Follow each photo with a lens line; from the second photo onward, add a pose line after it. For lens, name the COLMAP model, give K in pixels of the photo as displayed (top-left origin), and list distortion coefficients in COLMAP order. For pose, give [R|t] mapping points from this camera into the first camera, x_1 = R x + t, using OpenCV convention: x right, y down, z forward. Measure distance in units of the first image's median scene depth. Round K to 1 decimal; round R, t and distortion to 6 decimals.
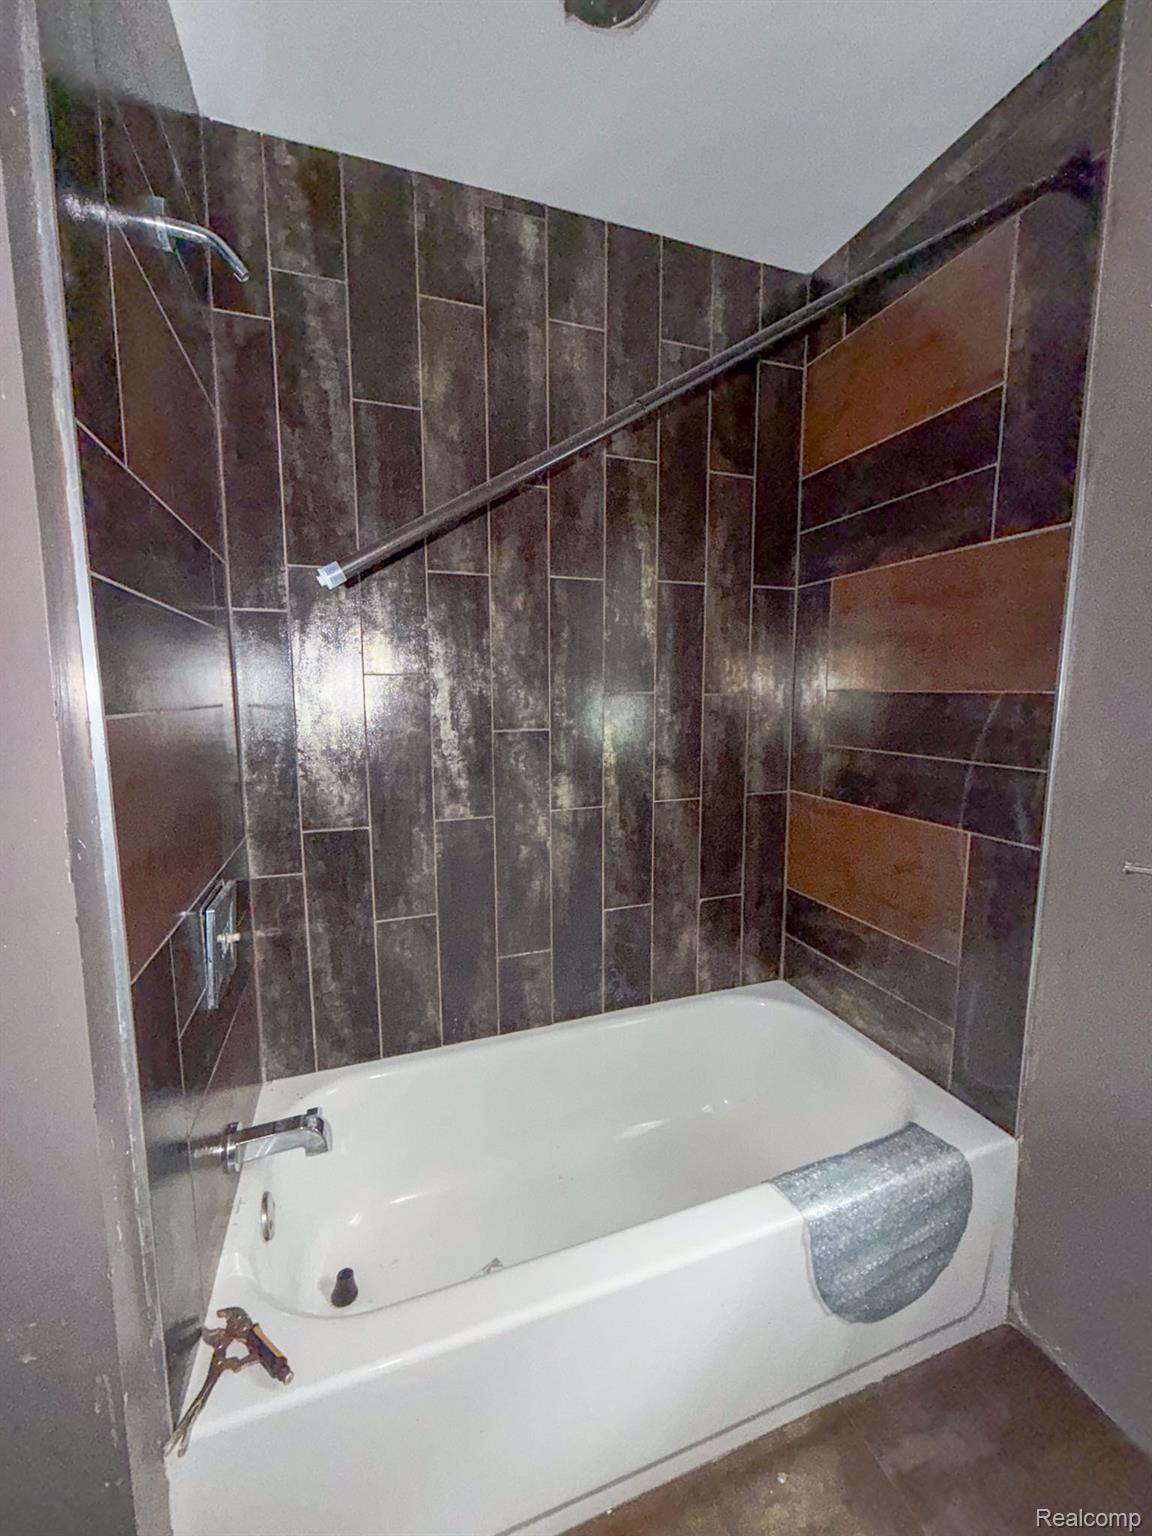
lens RADIAL K [[613.8, 0, 577.4], [0, 613.8, 767.4], [0, 0, 1]] dist [-0.001409, 0.001041]
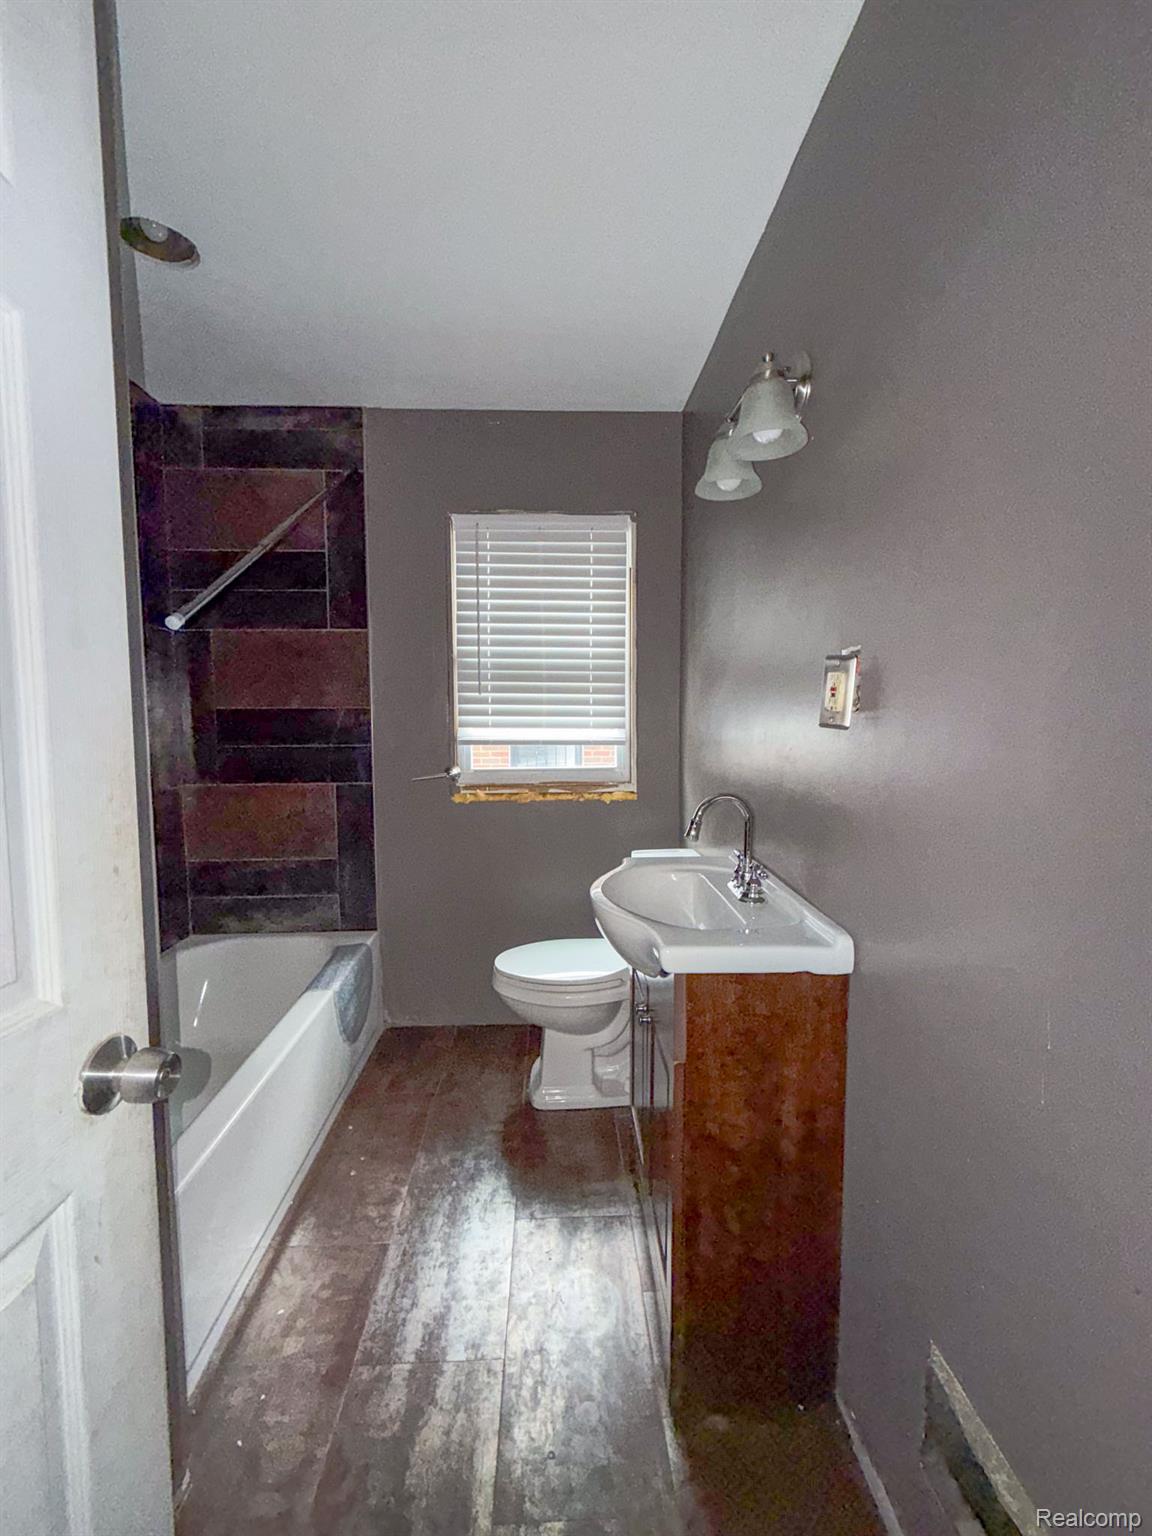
lens RADIAL K [[613.8, 0, 578.0], [0, 613.8, 761.1], [0, 0, 1]] dist [-0.001409, 0.001041]
pose [[0.297444, -0.077481, 0.951590, -0.984285], [0.123711, 0.991427, 0.042056, 0.056967], [-0.946690, 0.105213, 0.304479, -0.290868]]
